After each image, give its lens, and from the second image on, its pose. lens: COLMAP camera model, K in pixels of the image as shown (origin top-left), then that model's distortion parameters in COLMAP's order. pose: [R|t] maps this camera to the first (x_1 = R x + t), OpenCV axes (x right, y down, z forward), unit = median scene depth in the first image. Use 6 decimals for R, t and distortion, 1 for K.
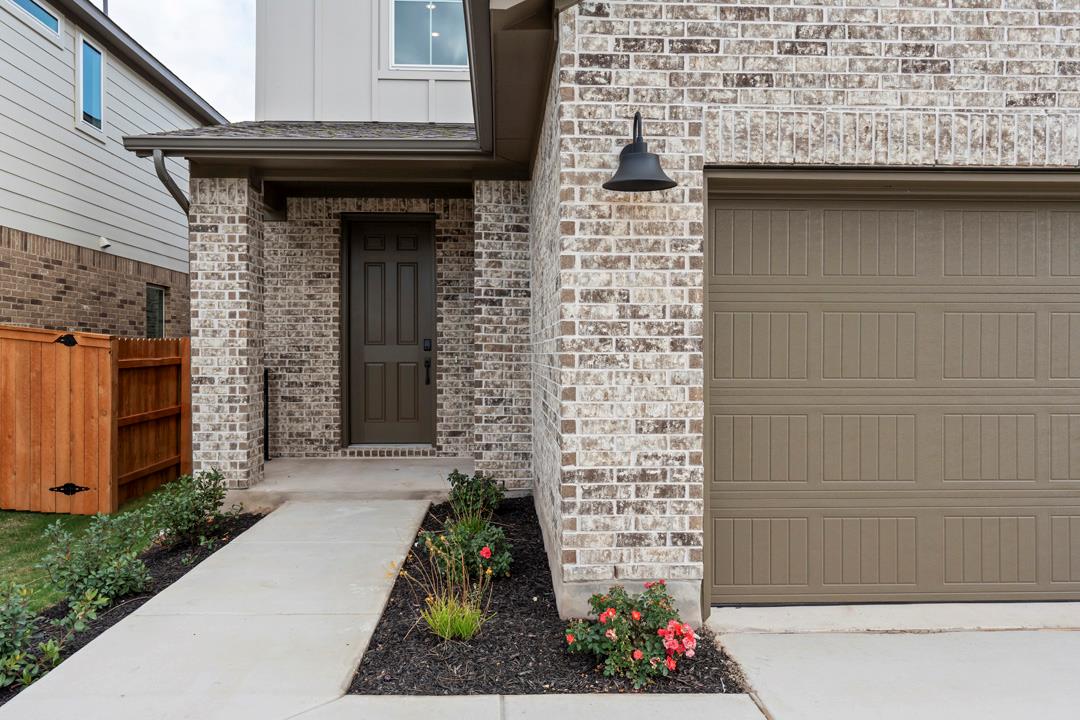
lens RADIAL K [[710.5, 0, 539.9], [0, 710.5, 353.7], [0, 0, 1]] dist [0.002037, 0.002911]
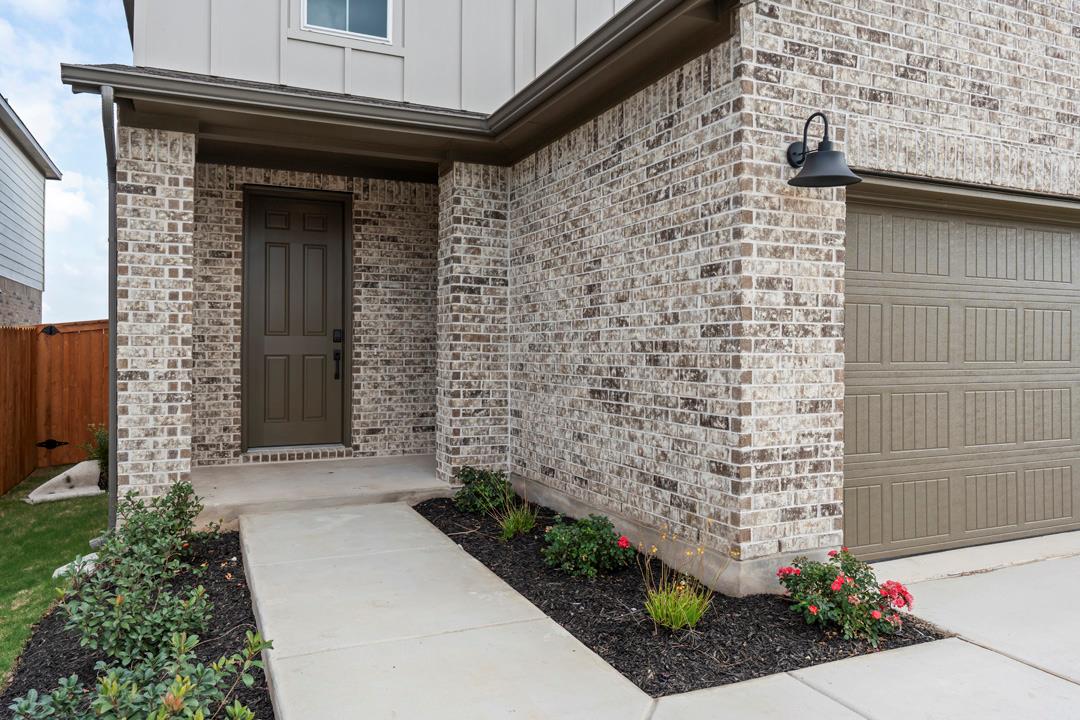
lens RADIAL K [[710.5, 0, 504.5], [0, 710.5, 347.6], [0, 0, 1]] dist [0.002037, 0.002911]
pose [[0.936576, 0.001317, 0.350461, -0.645497], [0.000637, 0.999985, -0.005462, 0.018745], [-0.350463, 0.005339, 0.936561, 0.154630]]
